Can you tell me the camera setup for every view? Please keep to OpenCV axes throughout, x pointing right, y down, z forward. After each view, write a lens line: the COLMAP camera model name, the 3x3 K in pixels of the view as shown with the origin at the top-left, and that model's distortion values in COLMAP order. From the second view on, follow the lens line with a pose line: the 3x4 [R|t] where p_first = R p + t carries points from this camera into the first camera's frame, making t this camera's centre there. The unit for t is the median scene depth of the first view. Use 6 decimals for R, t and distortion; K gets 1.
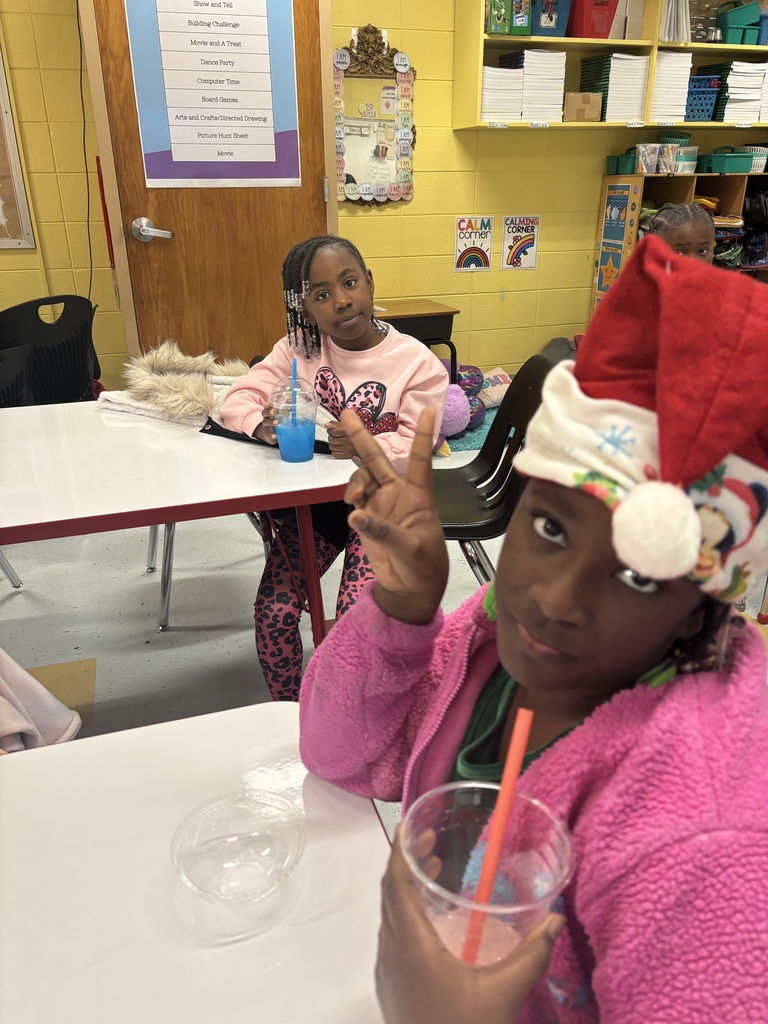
lens RADIAL K [[777.5, 0, 382.7], [0, 777.5, 519.3], [0, 0, 1]] dist [0.031315, -0.021555]
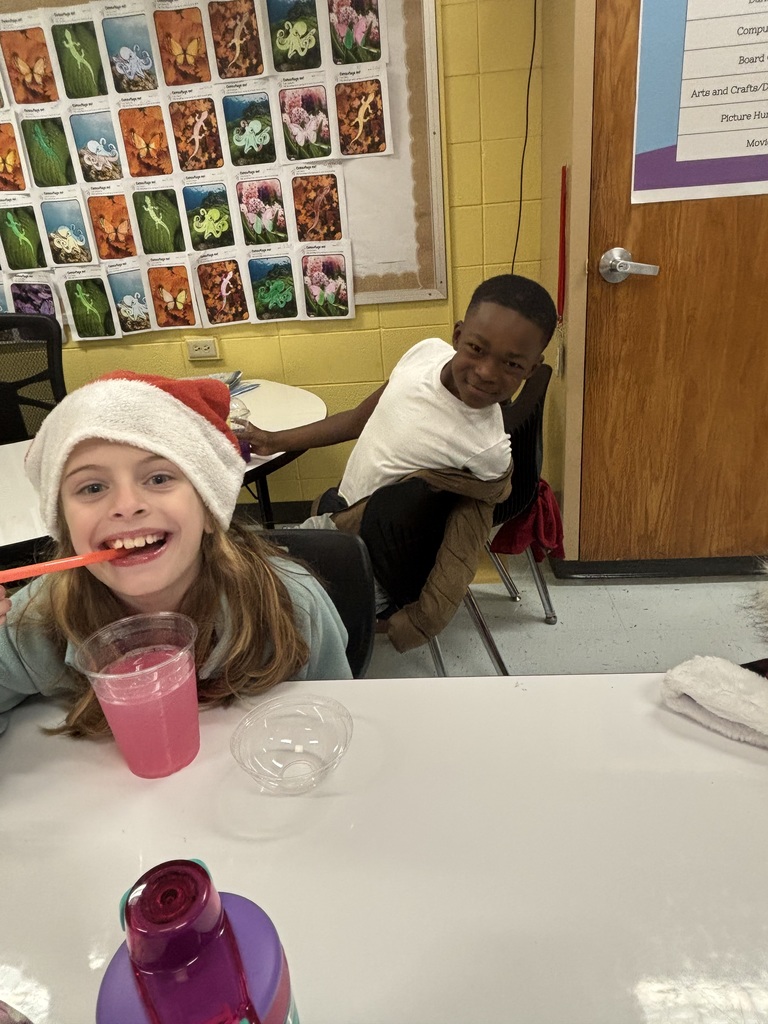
lens RADIAL K [[656.4, 0, 383.7], [0, 656.4, 510.6], [0, 0, 1]] dist [-0.023834, 0.002043]
pose [[0.926273, 0.077641, -0.368769, -0.265488], [-0.083559, 0.996503, -0.000077, -0.136307], [0.367473, 0.030885, 0.929521, 0.393432]]
